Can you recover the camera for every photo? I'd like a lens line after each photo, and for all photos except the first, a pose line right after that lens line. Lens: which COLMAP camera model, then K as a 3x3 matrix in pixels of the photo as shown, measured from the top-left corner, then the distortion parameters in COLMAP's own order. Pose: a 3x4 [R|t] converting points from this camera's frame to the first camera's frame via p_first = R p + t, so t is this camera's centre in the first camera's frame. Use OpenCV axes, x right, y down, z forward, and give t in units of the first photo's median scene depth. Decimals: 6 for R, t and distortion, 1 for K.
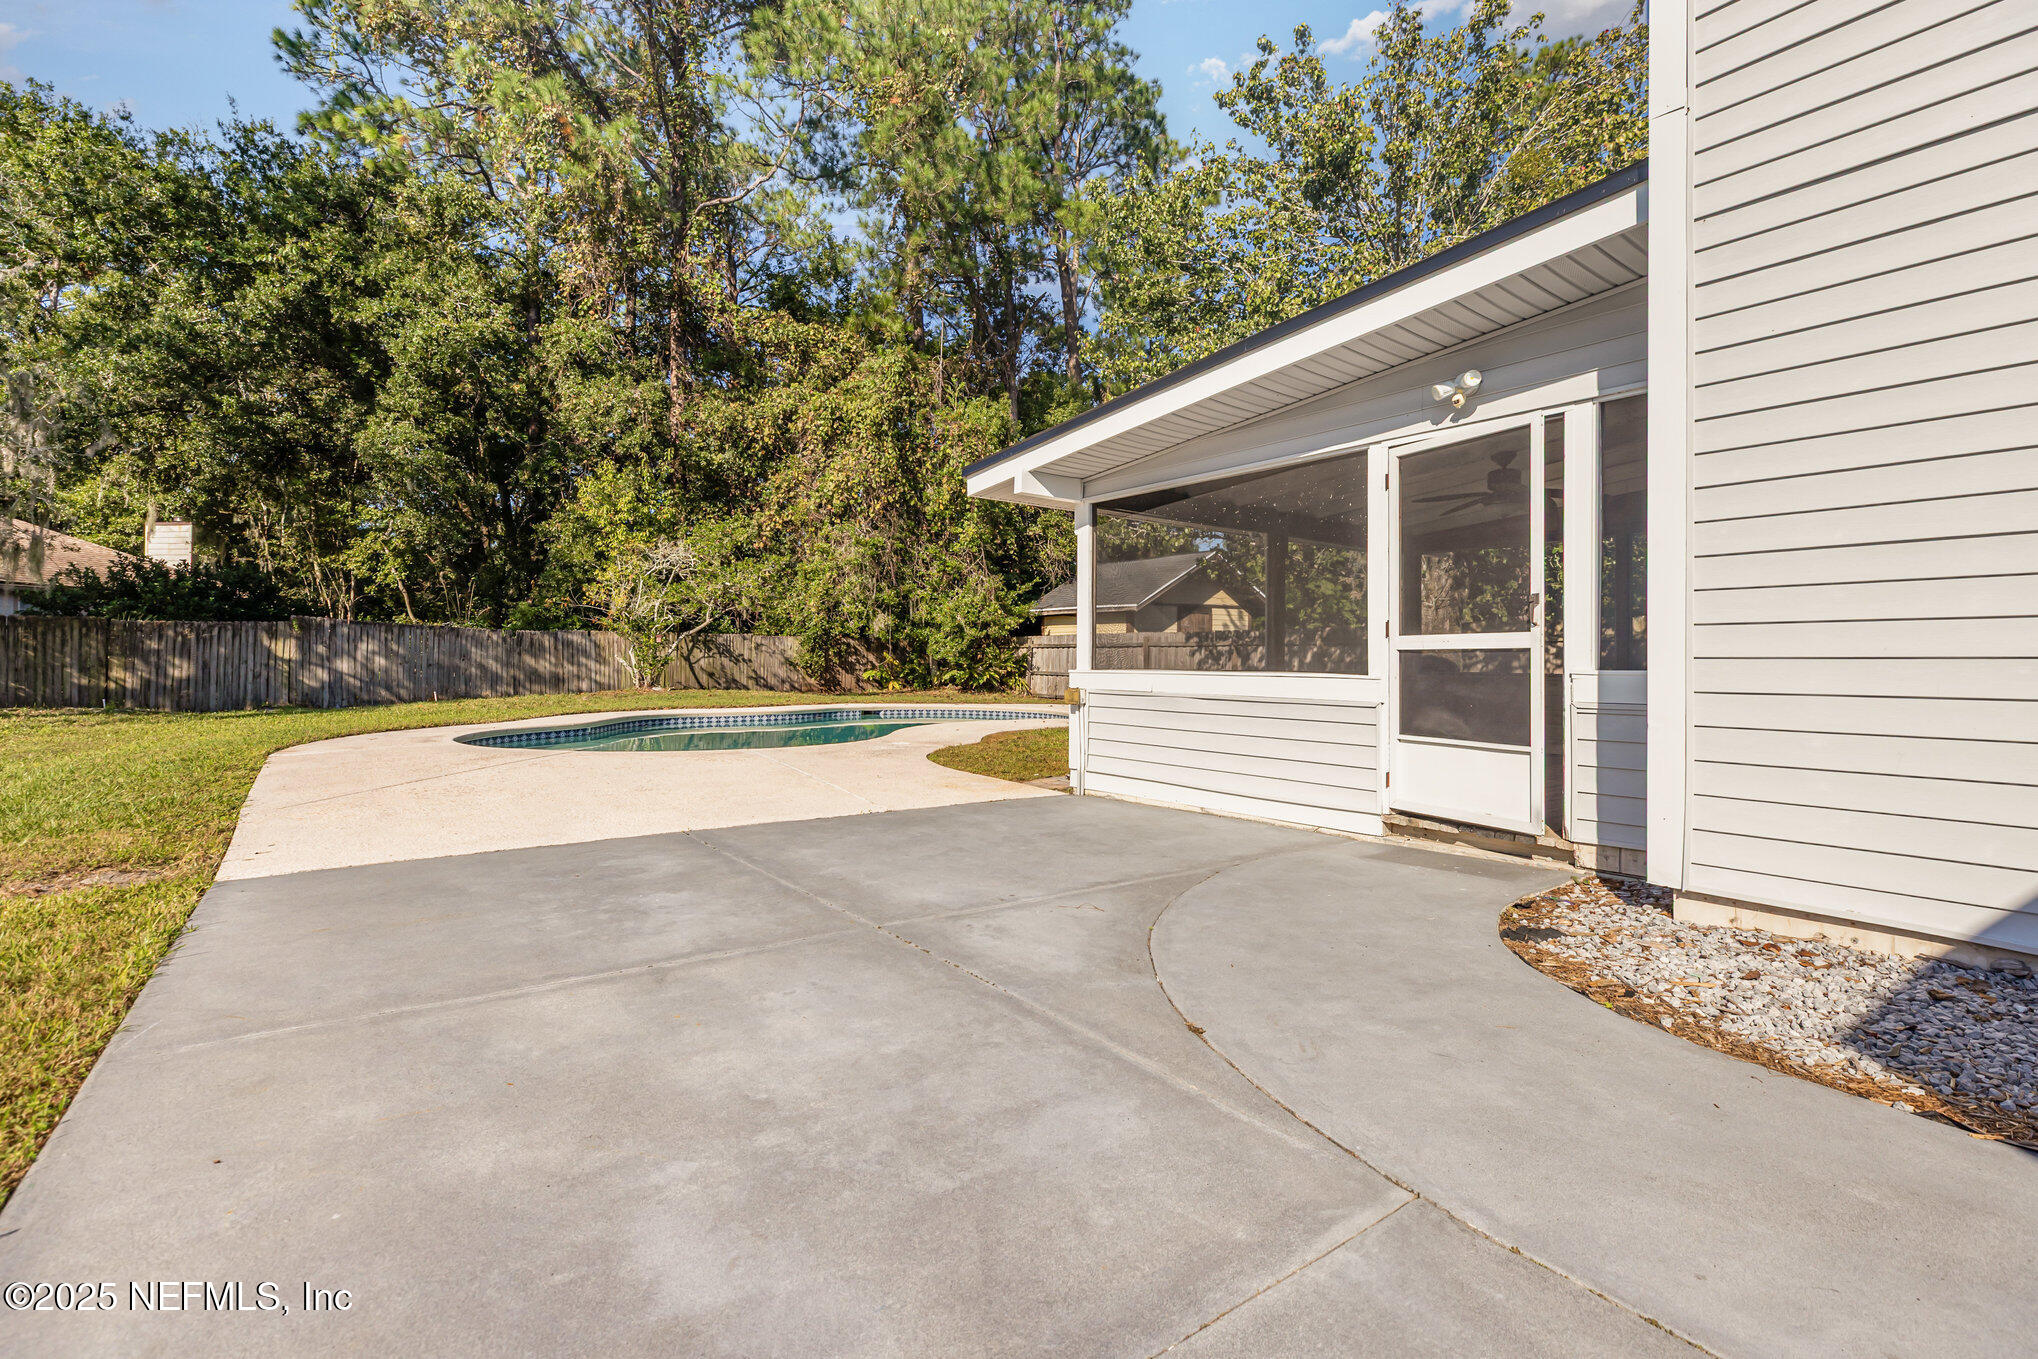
lens RADIAL K [[914.8, 0, 1012.0], [0, 914.8, 665.6], [0, 0, 1]] dist [0.005798, 0.000380]
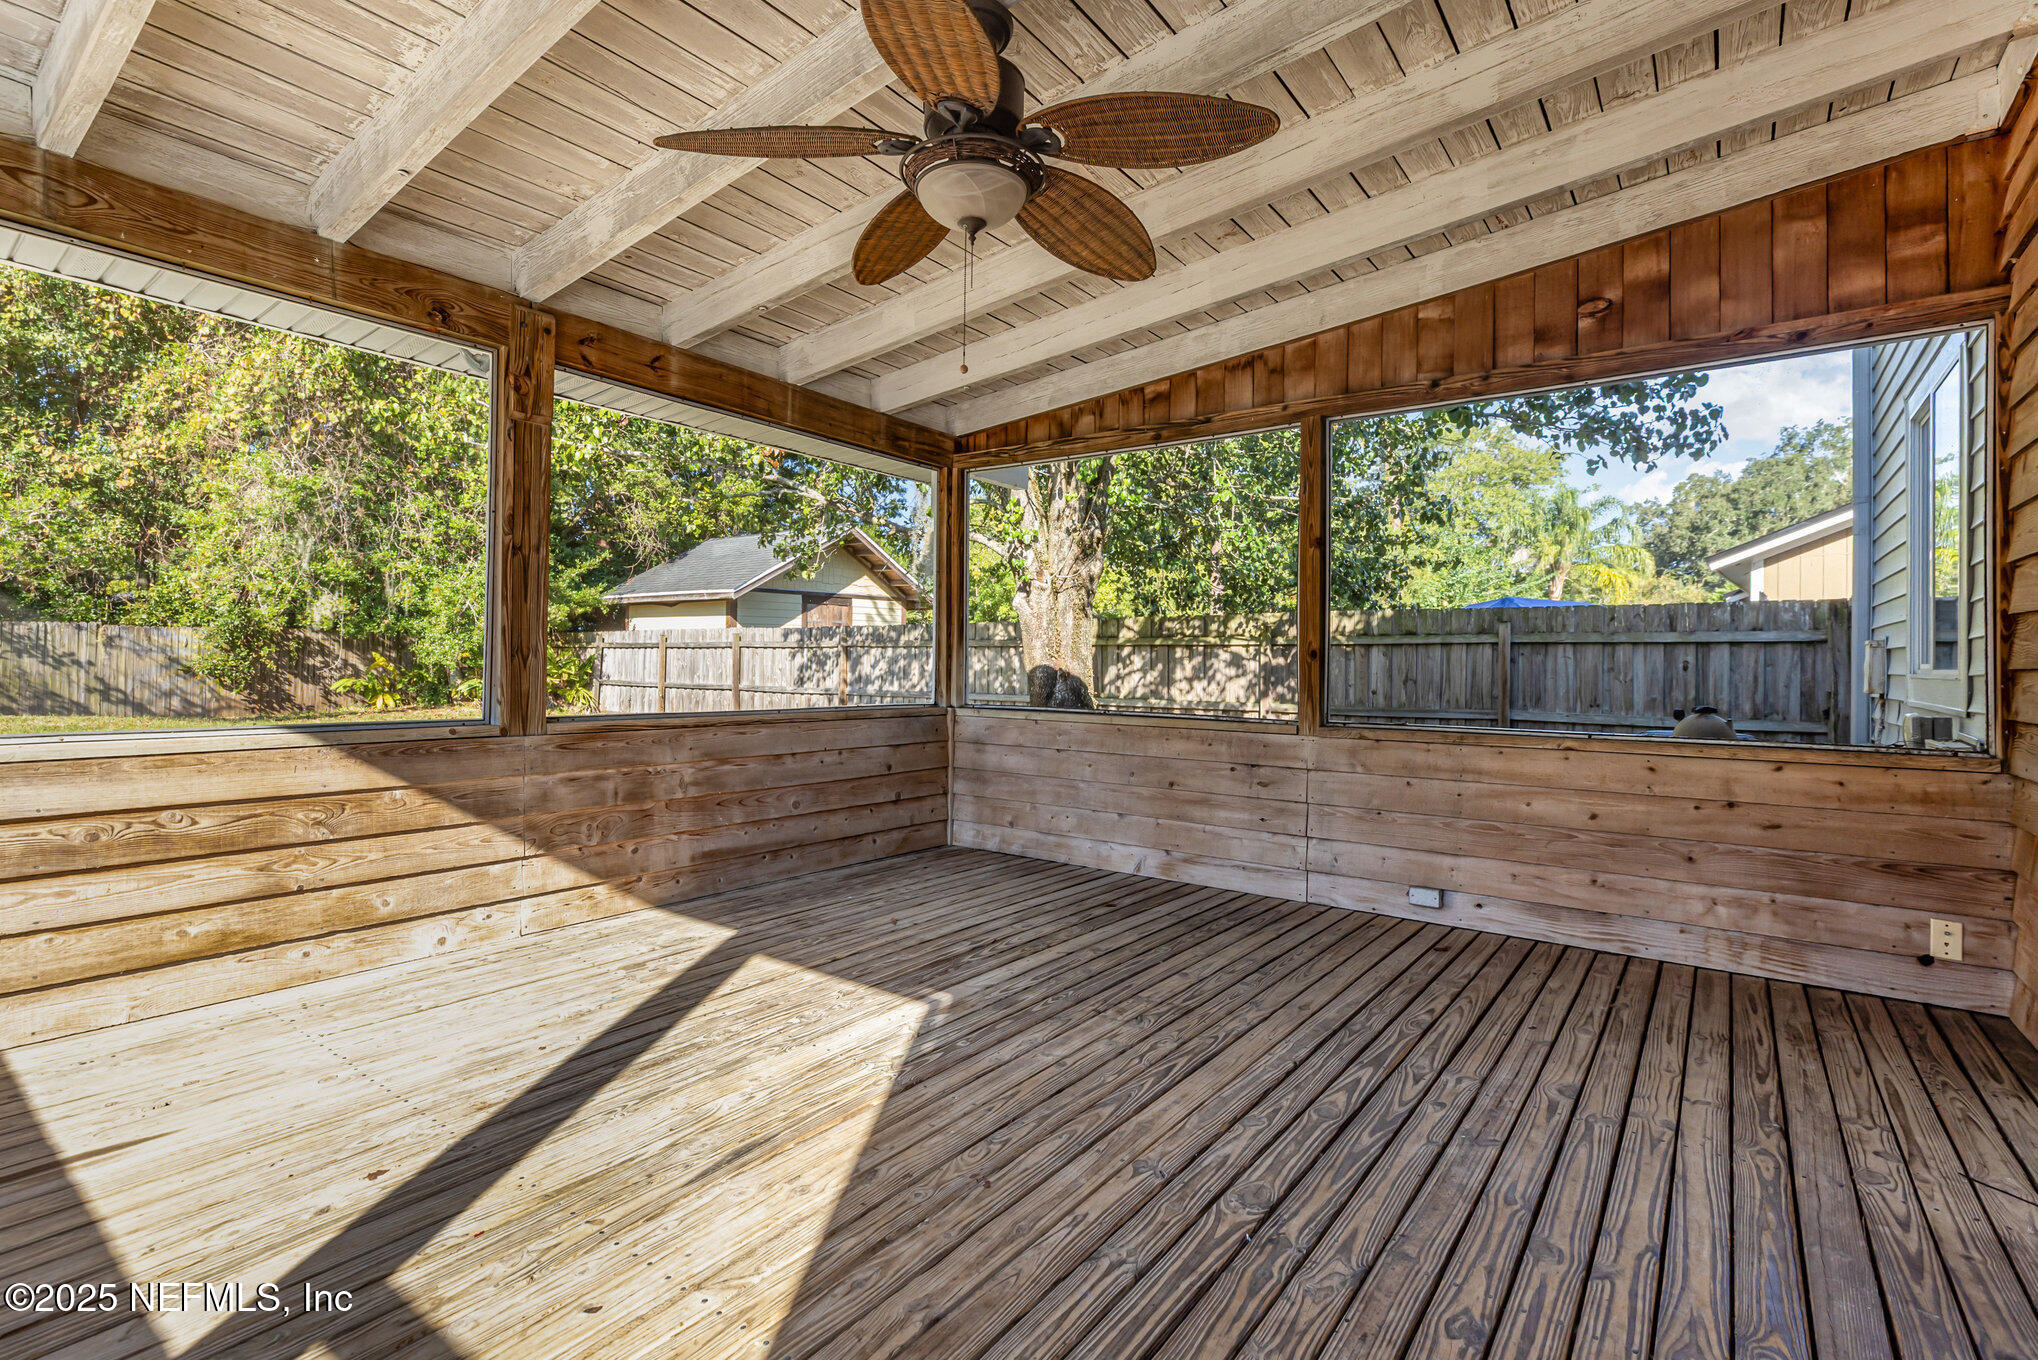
lens RADIAL K [[914.8, 0, 1026.8], [0, 914.8, 670.4], [0, 0, 1]] dist [0.005798, 0.000380]
pose [[0.960468, 0.000693, 0.278391, 0.152525], [-0.001924, 0.999990, 0.004150, -0.004806], [-0.278385, -0.004522, 0.960459, 0.216843]]
